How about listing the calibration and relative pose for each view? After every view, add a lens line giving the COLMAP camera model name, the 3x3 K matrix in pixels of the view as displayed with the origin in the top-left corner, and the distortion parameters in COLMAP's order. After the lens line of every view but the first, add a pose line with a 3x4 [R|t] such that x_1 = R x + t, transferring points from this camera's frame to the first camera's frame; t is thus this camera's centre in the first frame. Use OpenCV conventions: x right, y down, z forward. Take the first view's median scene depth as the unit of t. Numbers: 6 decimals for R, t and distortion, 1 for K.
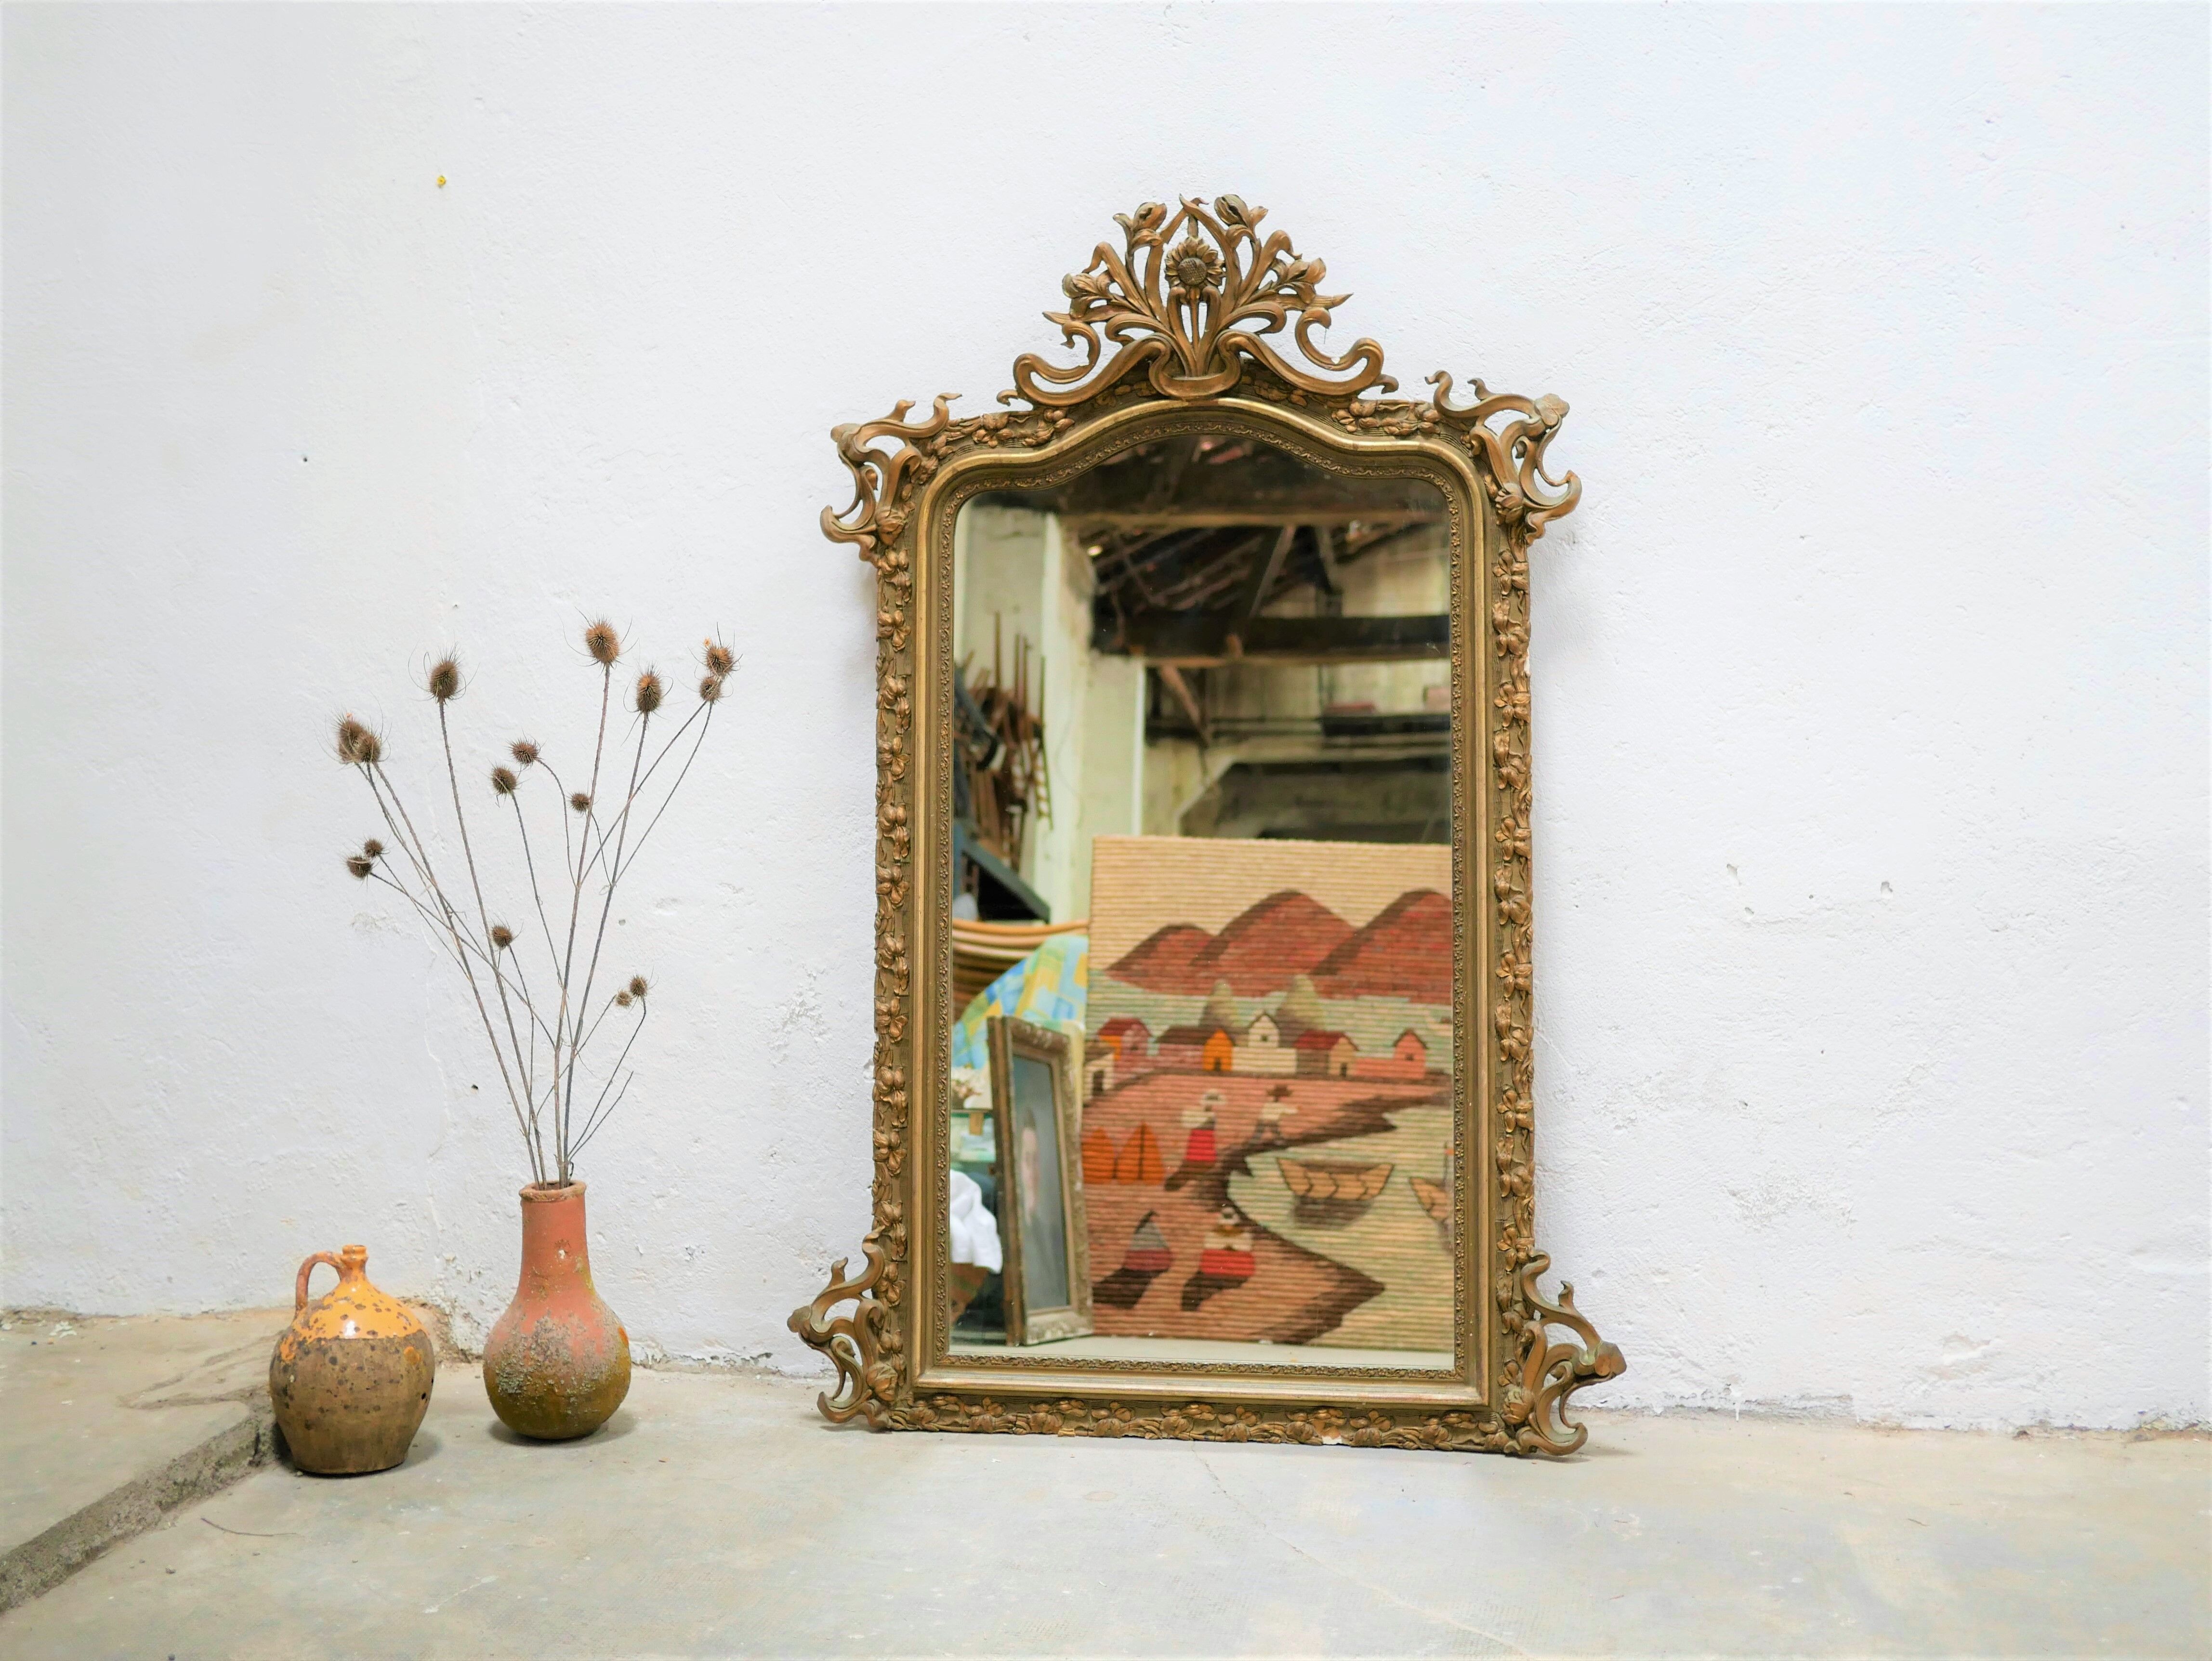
lens RADIAL K [[2479.8, 0, 1103.4], [0, 2479.8, 846.6], [0, 0, 1]] dist [-0.023001, 0.000000]
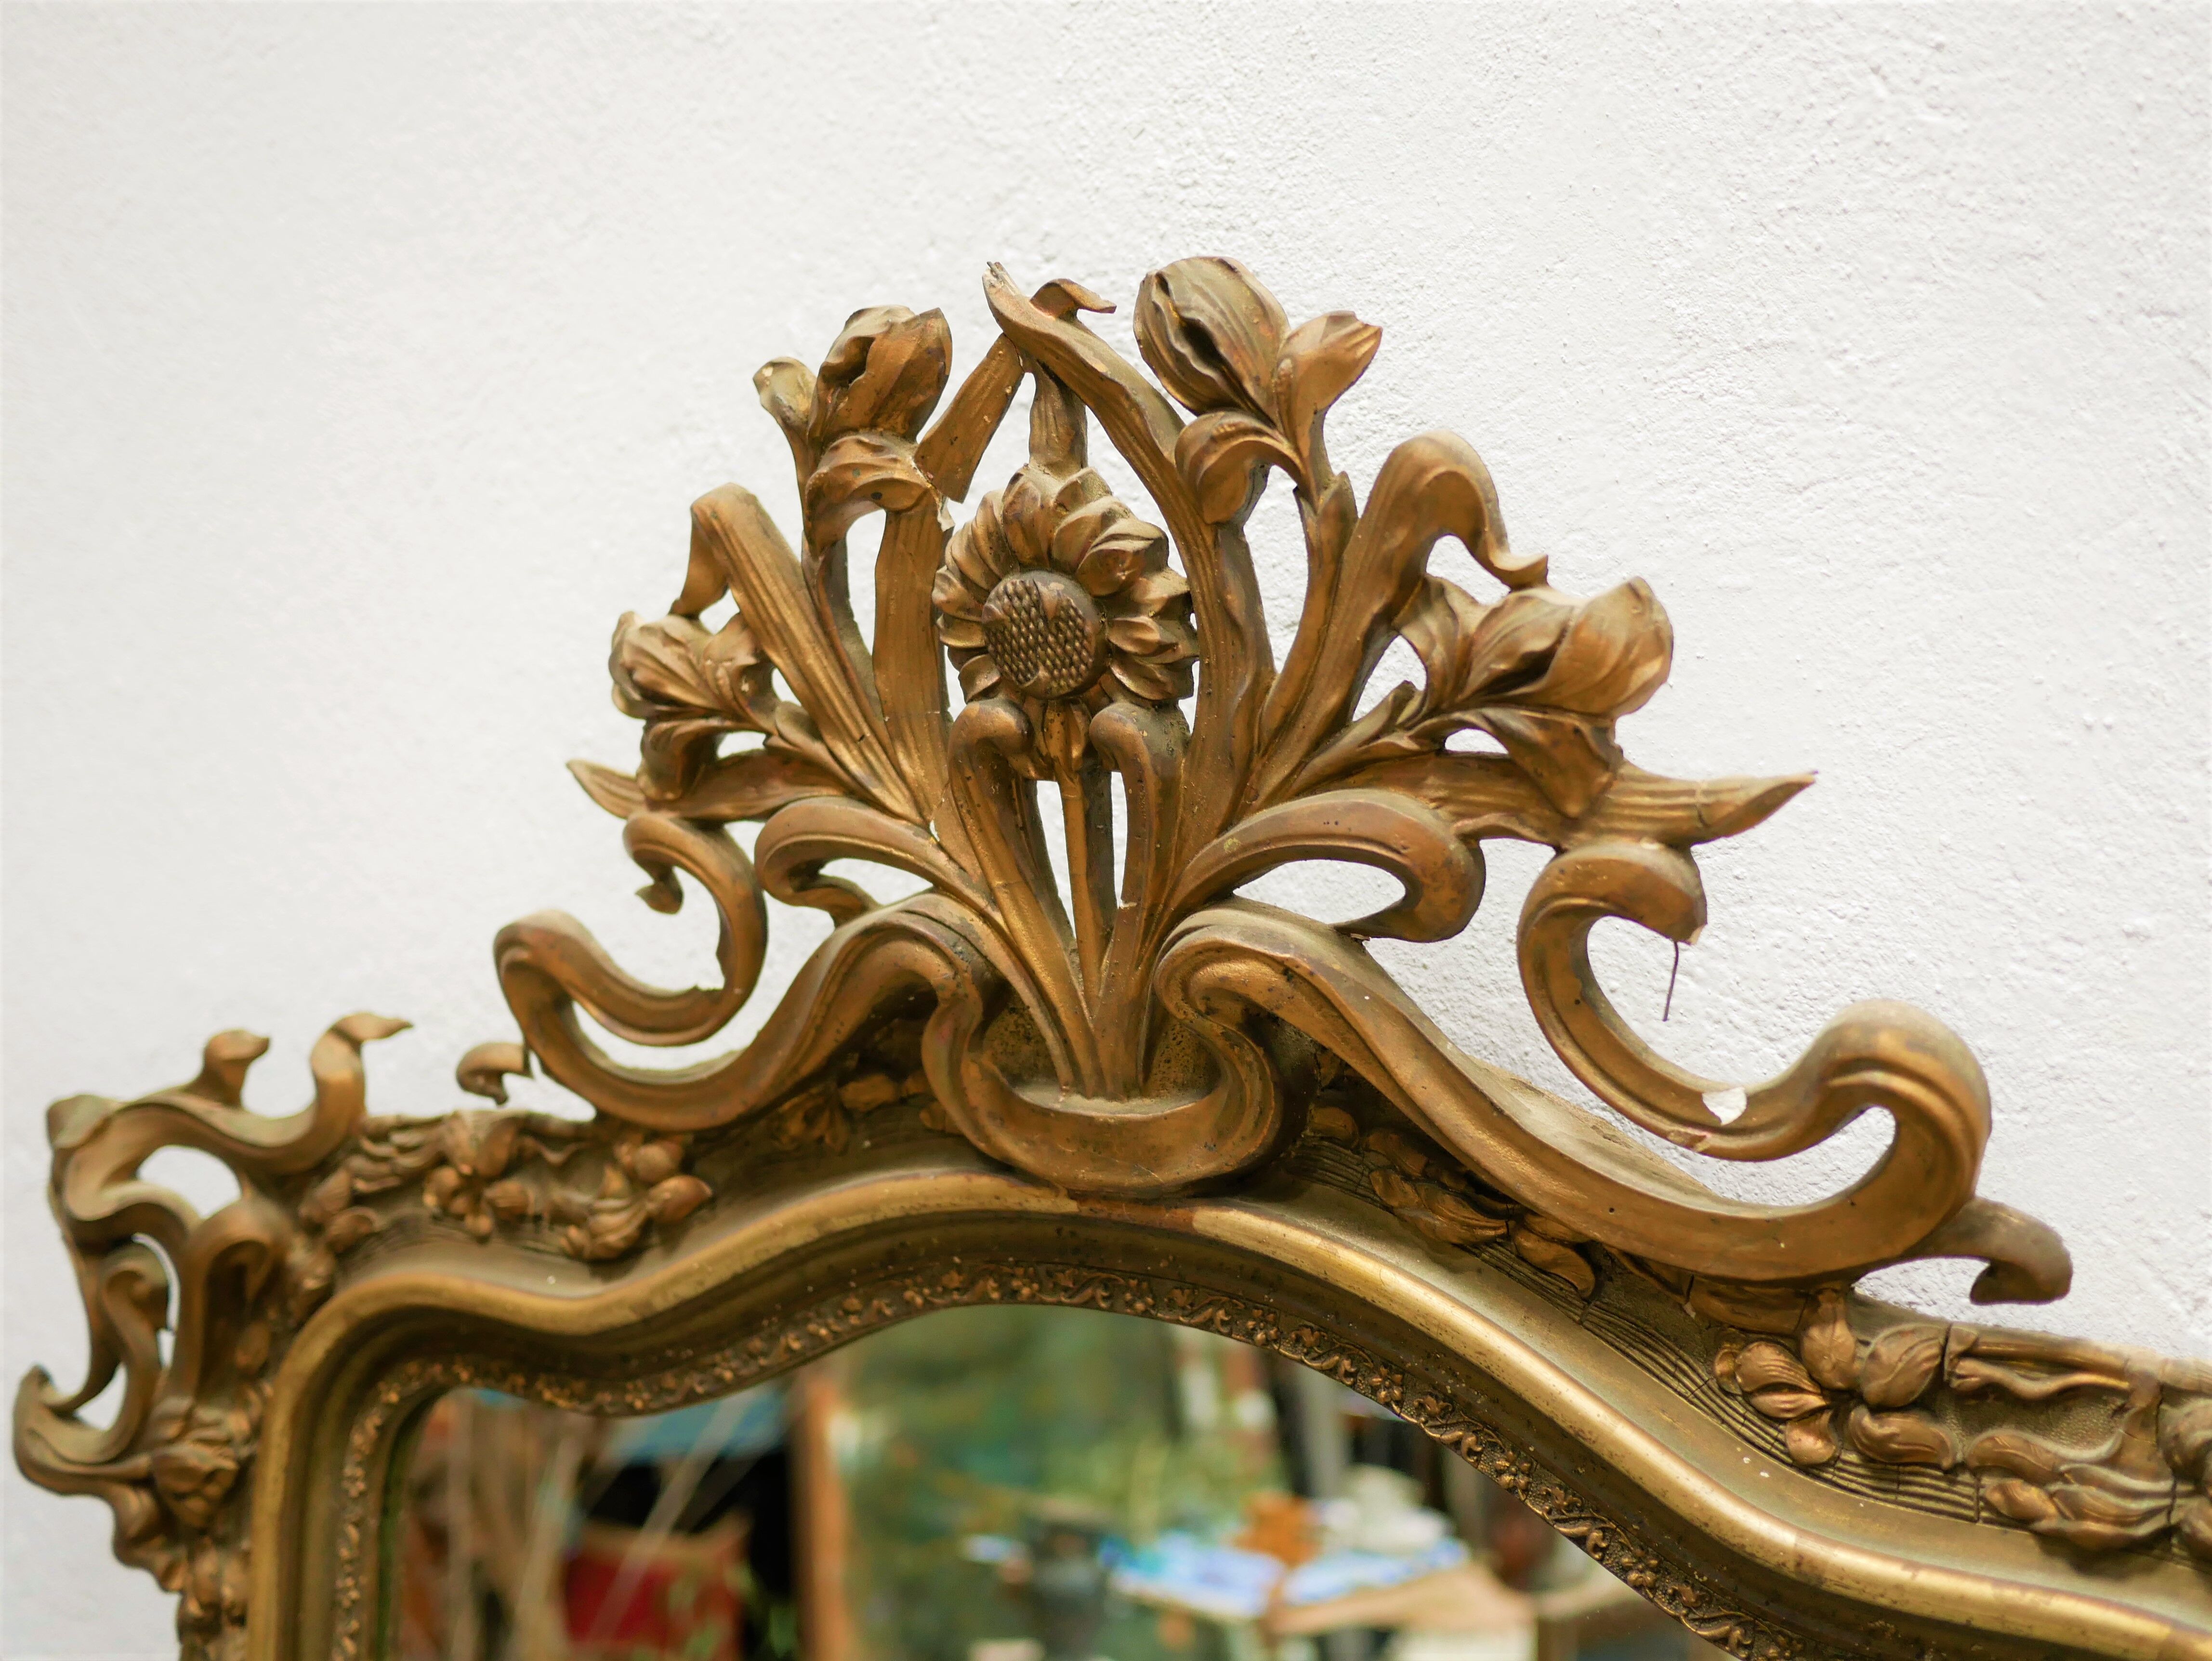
lens RADIAL K [[2479.8, 0, 1138.7], [0, 2479.8, 835.3], [0, 0, 1]] dist [-0.023001, 0.000000]
pose [[0.910866, 0.046519, -0.410071, 0.129596], [-0.035849, 0.998790, 0.033675, -0.221874], [0.411141, -0.015972, 0.911432, 0.809319]]
